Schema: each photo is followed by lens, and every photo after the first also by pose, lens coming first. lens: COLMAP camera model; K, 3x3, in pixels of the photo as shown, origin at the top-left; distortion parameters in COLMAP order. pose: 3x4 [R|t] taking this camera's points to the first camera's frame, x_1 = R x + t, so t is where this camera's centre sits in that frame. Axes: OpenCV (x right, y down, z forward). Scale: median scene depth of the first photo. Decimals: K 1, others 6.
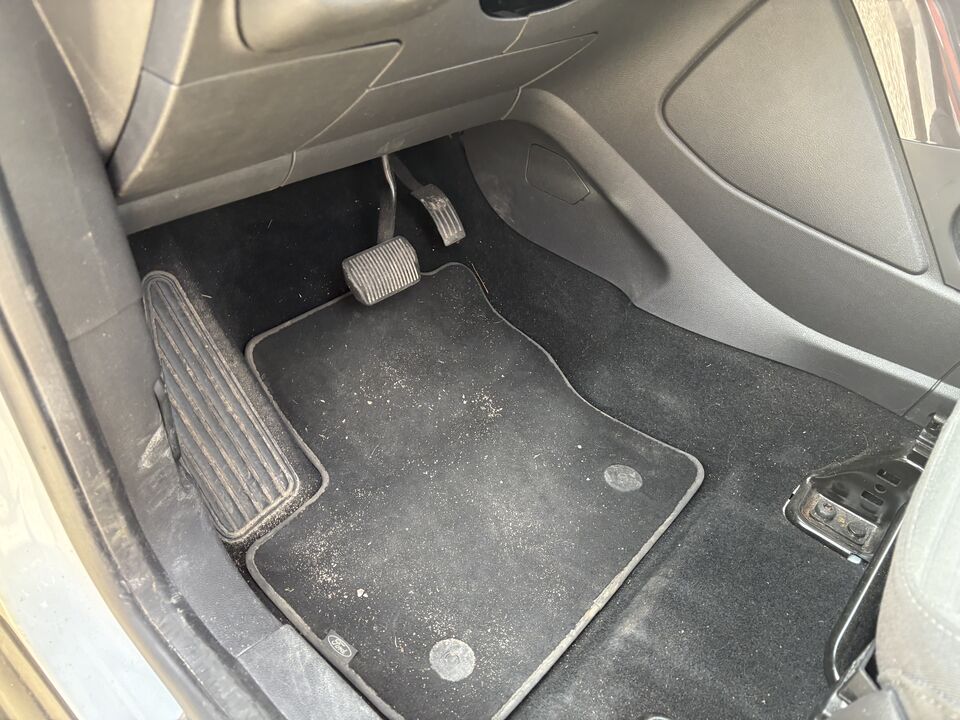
lens RADIAL K [[716.6, 0, 480.9], [0, 716.6, 373.8], [0, 0, 1]] dist [0.053434, -0.066946]
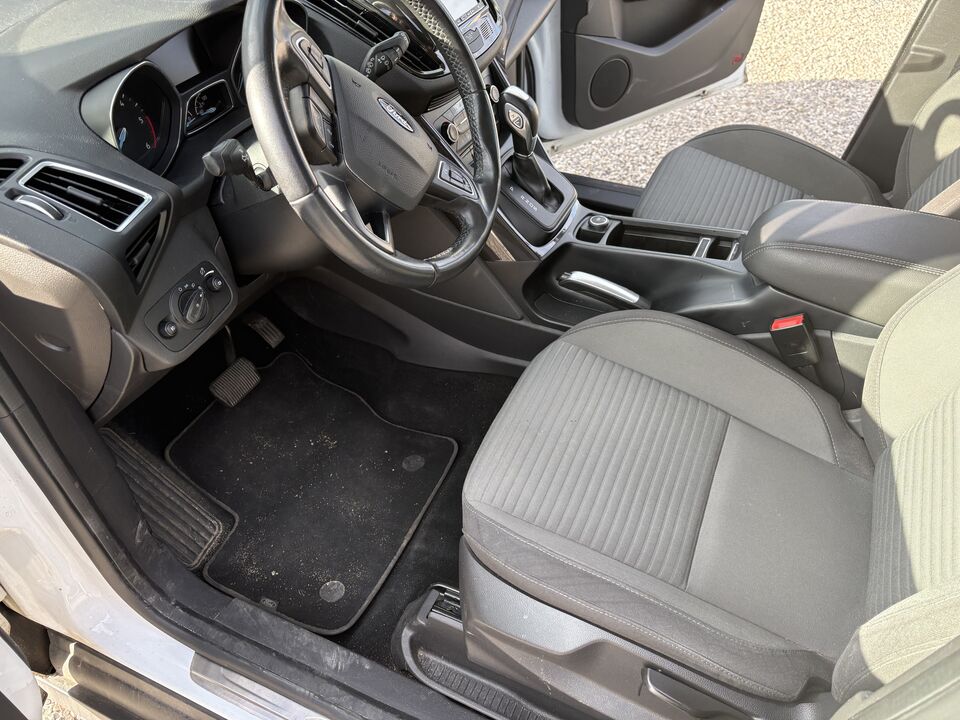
lens RADIAL K [[710.9, 0, 479.2], [0, 710.9, 366.6], [0, 0, 1]] dist [0.002253, -0.002623]
pose [[0.952769, -0.274057, 0.130858, 0.206432], [0.269781, 0.961638, 0.049703, -0.124014], [-0.139460, -0.012052, 0.990154, -0.729094]]
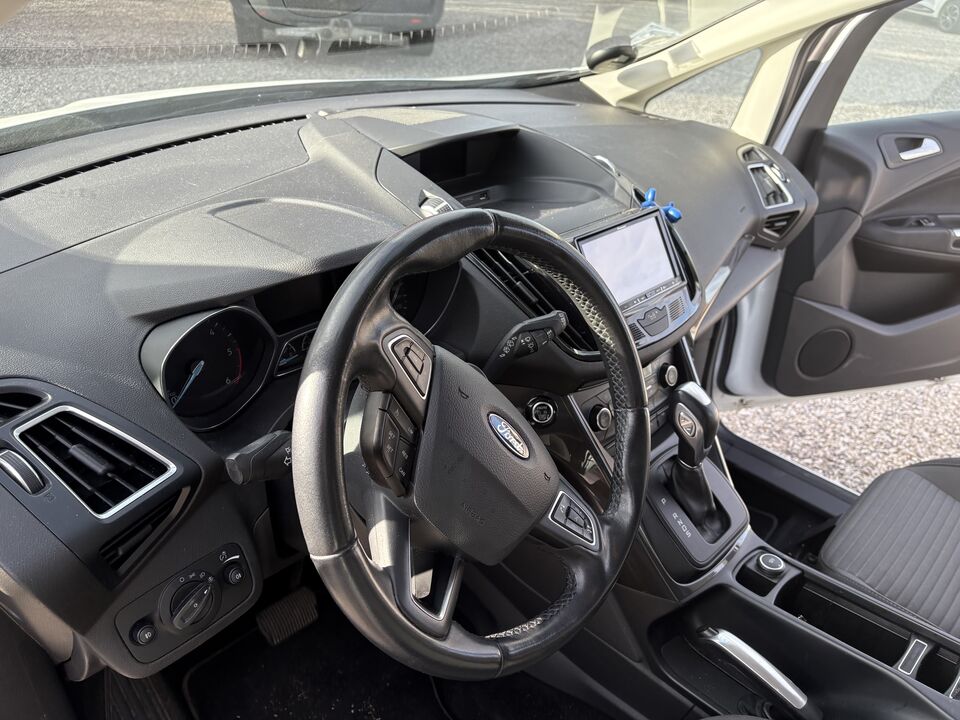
lens RADIAL K [[717.0, 0, 488.3], [0, 717.0, 369.8], [0, 0, 1]] dist [0.005151, -0.000688]
pose [[0.998814, -0.002579, -0.048628, 0.346915], [-0.006595, 0.982231, -0.187558, -0.390491], [0.048247, 0.187656, 0.981049, -0.451826]]
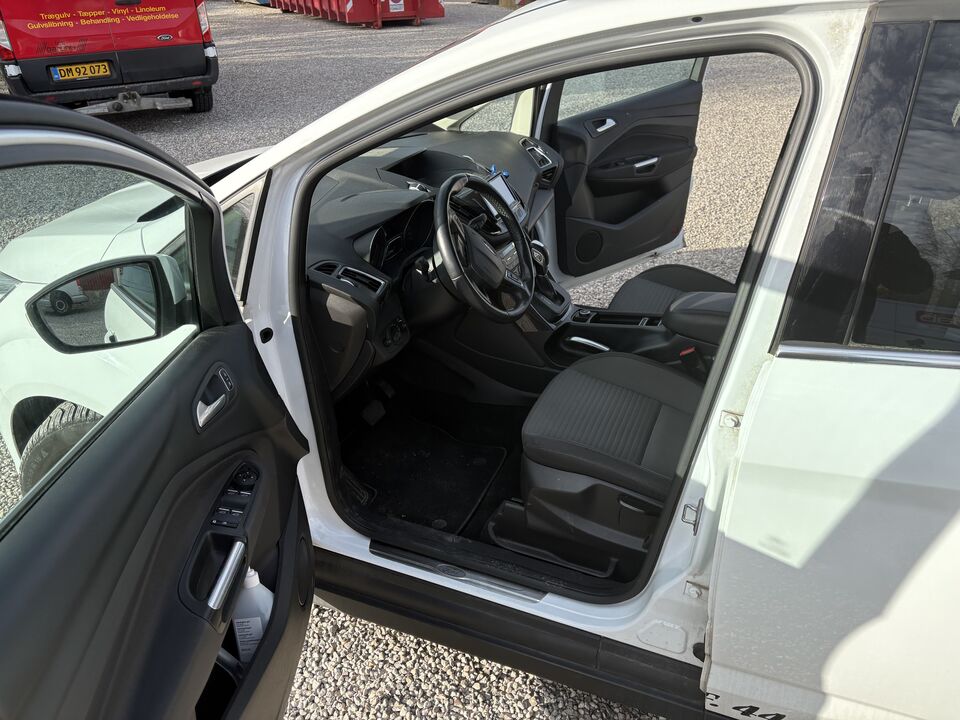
lens RADIAL K [[716.6, 0, 480.9], [0, 716.6, 373.8], [0, 0, 1]] dist [0.053434, -0.066946]
pose [[0.944358, -0.259564, 0.202026, -0.288976], [0.294991, 0.940048, -0.171141, 0.329102], [-0.145492, 0.221215, 0.964311, -1.858571]]
